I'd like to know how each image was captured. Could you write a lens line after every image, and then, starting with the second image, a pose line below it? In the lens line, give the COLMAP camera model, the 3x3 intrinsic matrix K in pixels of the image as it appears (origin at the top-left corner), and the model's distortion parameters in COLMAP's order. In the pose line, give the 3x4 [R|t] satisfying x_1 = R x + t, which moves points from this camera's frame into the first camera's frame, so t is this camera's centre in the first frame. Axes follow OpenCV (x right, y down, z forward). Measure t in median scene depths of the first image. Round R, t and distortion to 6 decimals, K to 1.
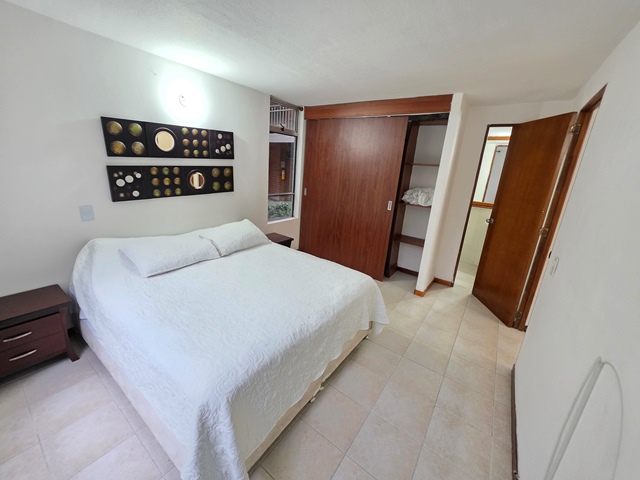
lens RADIAL K [[255.5, 0, 314.1], [0, 255.5, 236.7], [0, 0, 1]] dist [-0.001476, -0.000044]
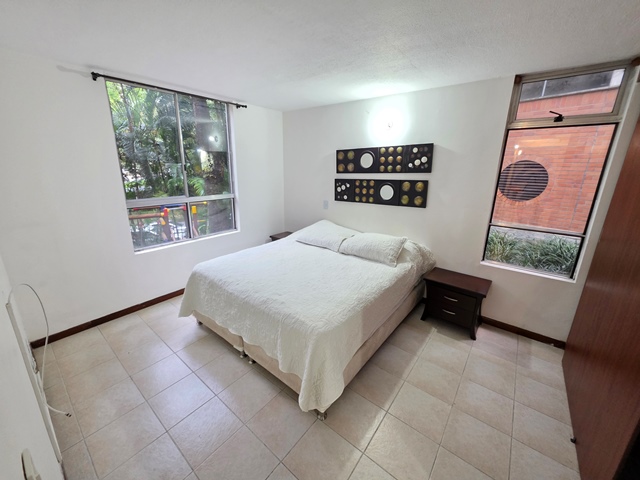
lens RADIAL K [[255.5, 0, 315.4], [0, 255.5, 237.0], [0, 0, 1]] dist [-0.001476, -0.000044]
pose [[-0.061417, 0.205763, -0.976673, 0.711321], [-0.289817, 0.932685, 0.214721, -0.189565], [0.955109, 0.296244, 0.002350, 0.762655]]
